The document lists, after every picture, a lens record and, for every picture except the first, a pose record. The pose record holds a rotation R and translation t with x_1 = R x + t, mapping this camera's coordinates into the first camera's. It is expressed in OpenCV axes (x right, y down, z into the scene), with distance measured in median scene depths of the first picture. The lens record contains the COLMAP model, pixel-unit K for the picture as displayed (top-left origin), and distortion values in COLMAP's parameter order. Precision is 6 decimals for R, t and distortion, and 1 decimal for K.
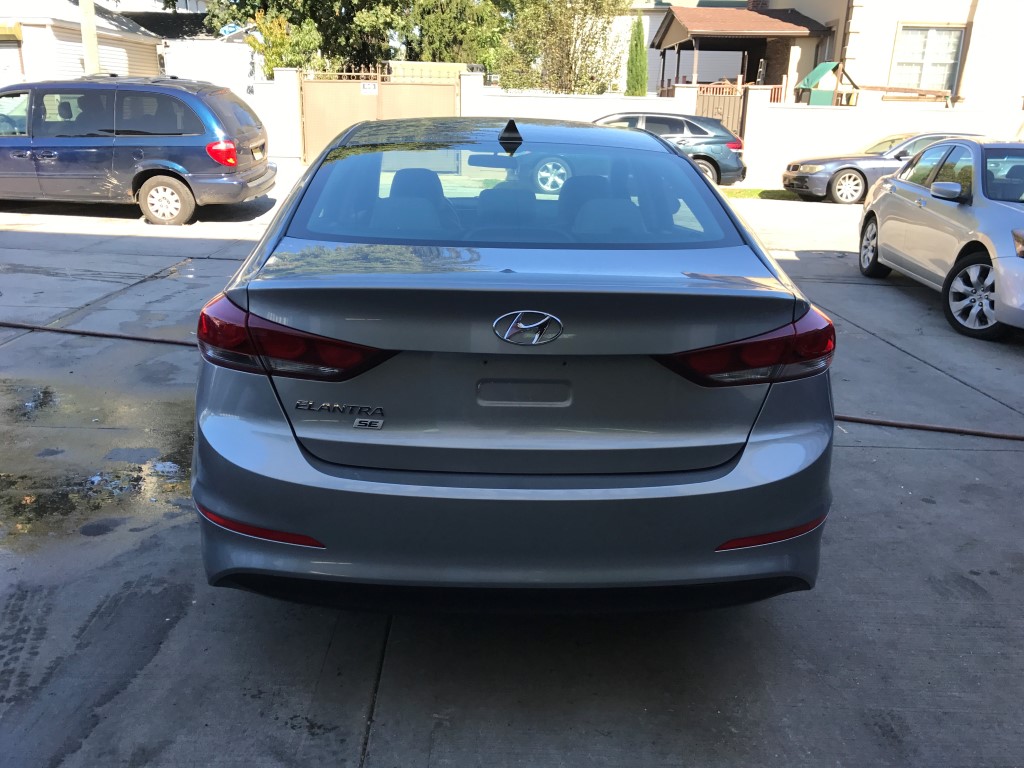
lens RADIAL K [[842.2, 0, 503.3], [0, 842.2, 386.9], [0, 0, 1]] dist [0.008521, -0.007096]
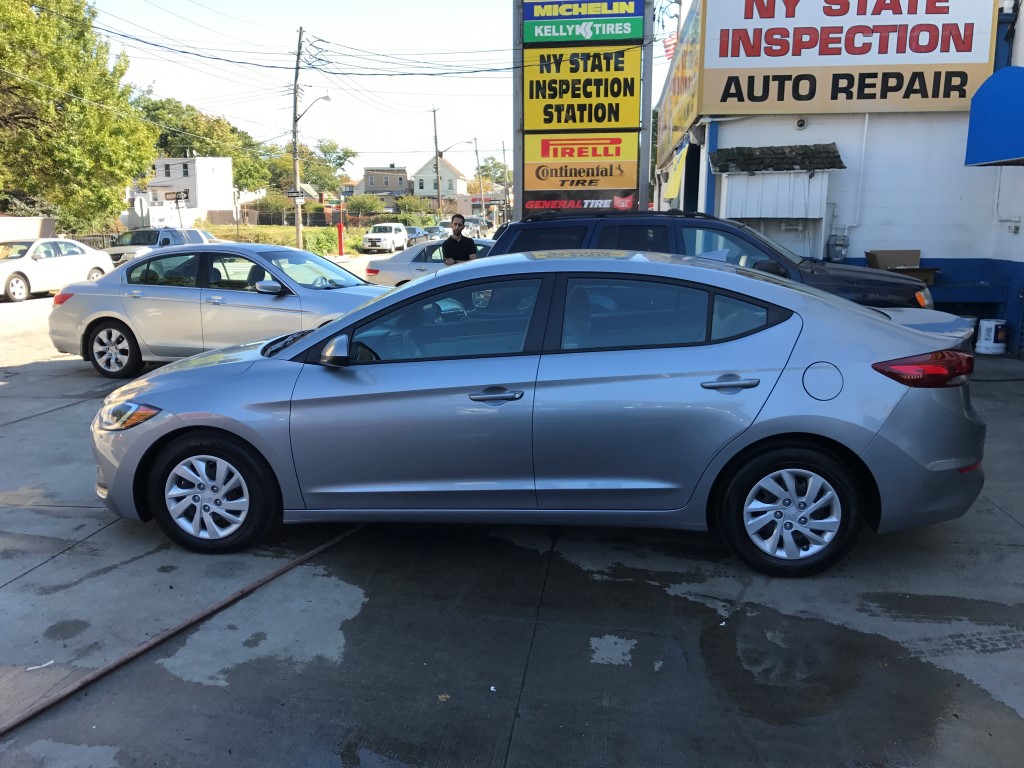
lens RADIAL K [[820.5, 0, 518.0], [0, 820.5, 367.3], [0, 0, 1]] dist [0.015137, 0.002099]
pose [[0.141977, -0.192429, 0.970986, -0.211304], [0.306394, 0.941293, 0.141744, -0.059418], [-0.941257, 0.277379, 0.192601, 0.146306]]
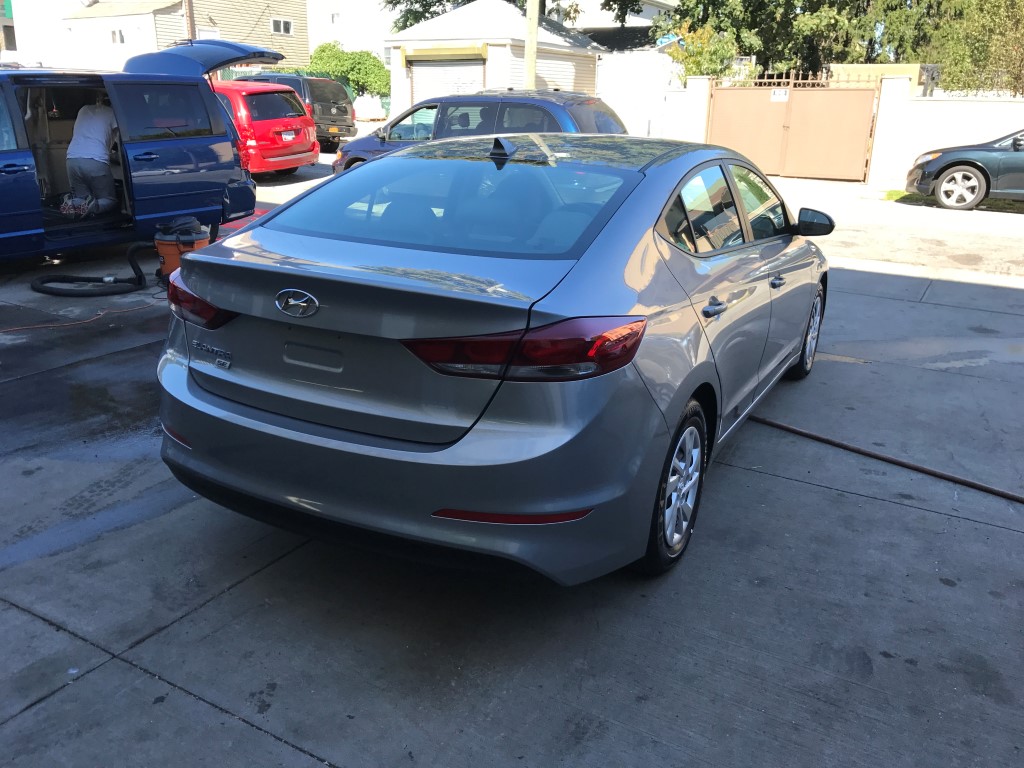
lens RADIAL K [[841.9, 0, 503.8], [0, 841.9, 383.2], [0, 0, 1]] dist [0.009222, 0.009622]
pose [[0.863012, 0.151054, -0.482071, 0.078933], [-0.155453, 0.987354, 0.031086, -0.003317], [0.480671, 0.048112, 0.875580, 0.002755]]
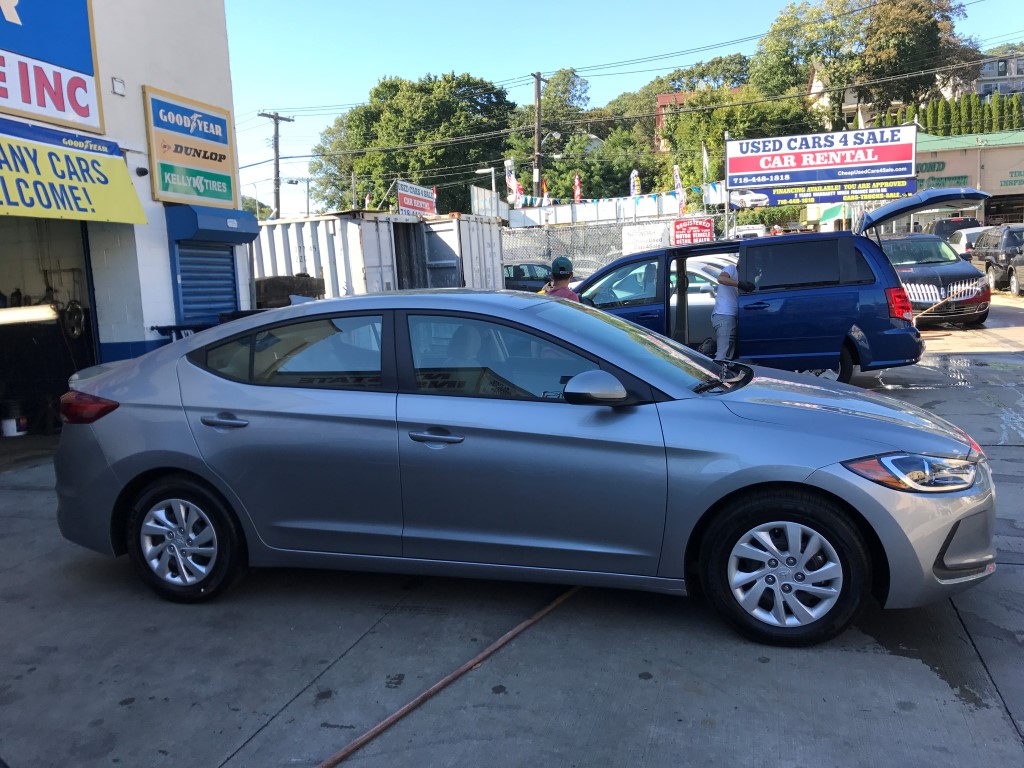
lens RADIAL K [[820.5, 0, 518.0], [0, 820.5, 367.3], [0, 0, 1]] dist [0.015137, 0.002099]
pose [[-0.285189, 0.093755, -0.953875, 0.192849], [-0.247041, 0.954389, 0.167666, -0.075452], [0.926087, 0.283463, -0.249020, 0.241444]]
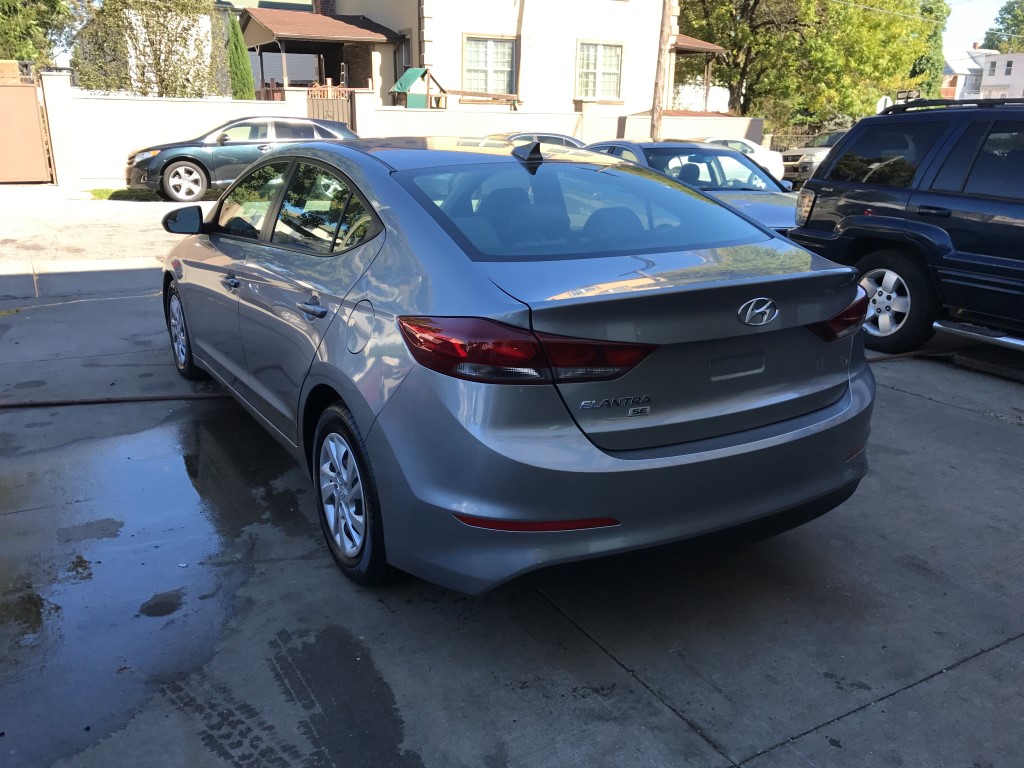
lens RADIAL K [[841.9, 0, 503.8], [0, 841.9, 383.2], [0, 0, 1]] dist [0.009222, 0.009622]
pose [[0.874663, -0.154166, 0.459562, -0.076378], [0.155735, 0.987187, 0.034762, -0.005762], [-0.459033, 0.041165, 0.887465, 0.004092]]
